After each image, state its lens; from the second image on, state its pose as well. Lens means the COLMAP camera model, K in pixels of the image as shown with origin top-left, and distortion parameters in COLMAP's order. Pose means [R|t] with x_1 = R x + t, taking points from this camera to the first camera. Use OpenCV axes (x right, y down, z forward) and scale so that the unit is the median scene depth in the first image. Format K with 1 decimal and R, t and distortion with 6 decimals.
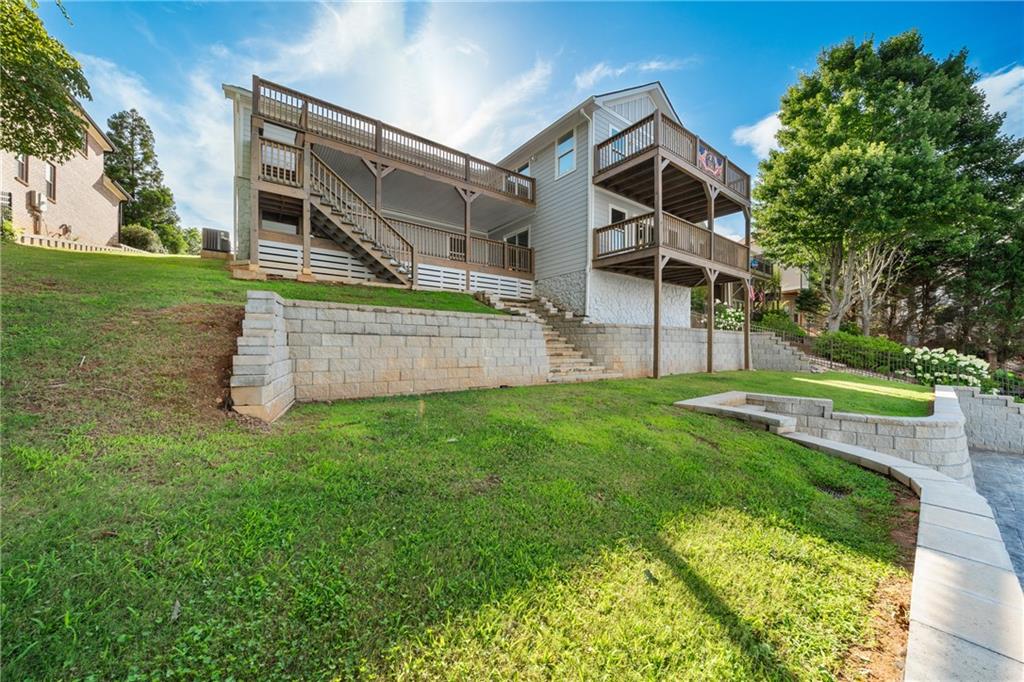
lens RADIAL K [[361.8, 0, 512.0], [0, 361.8, 340.8], [0, 0, 1]] dist [-0.001044, 0.000170]
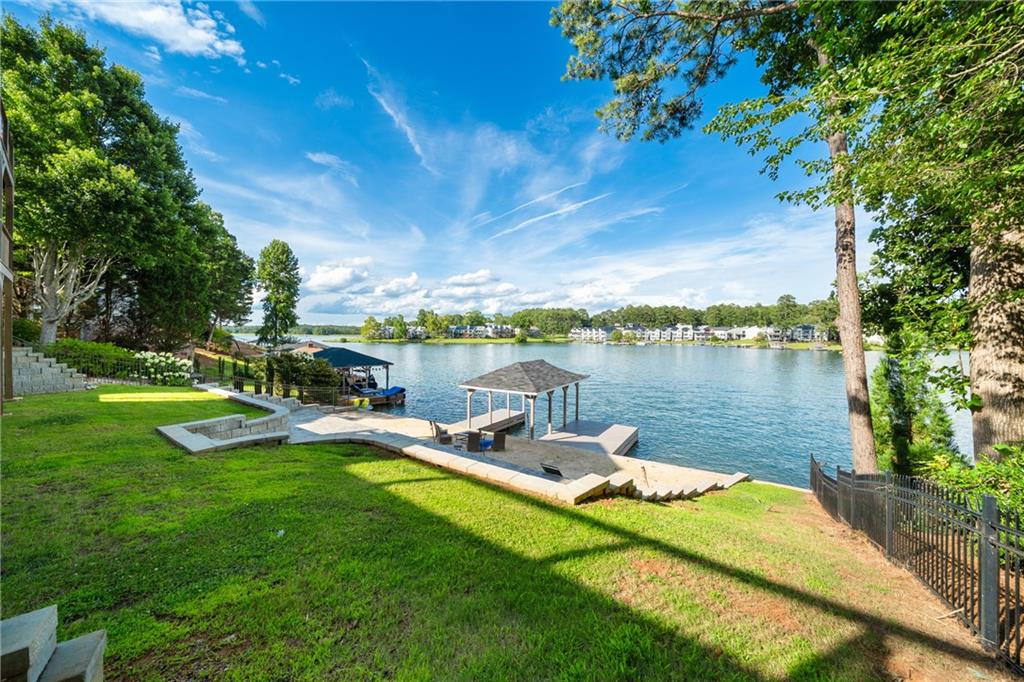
lens RADIAL K [[361.8, 0, 515.1], [0, 361.8, 333.2], [0, 0, 1]] dist [-0.001044, 0.000170]
pose [[-0.267651, -0.015172, 0.963397, -0.364307], [-0.026363, 0.999617, 0.008418, -0.092730], [-0.963155, -0.023145, -0.267948, 0.161240]]
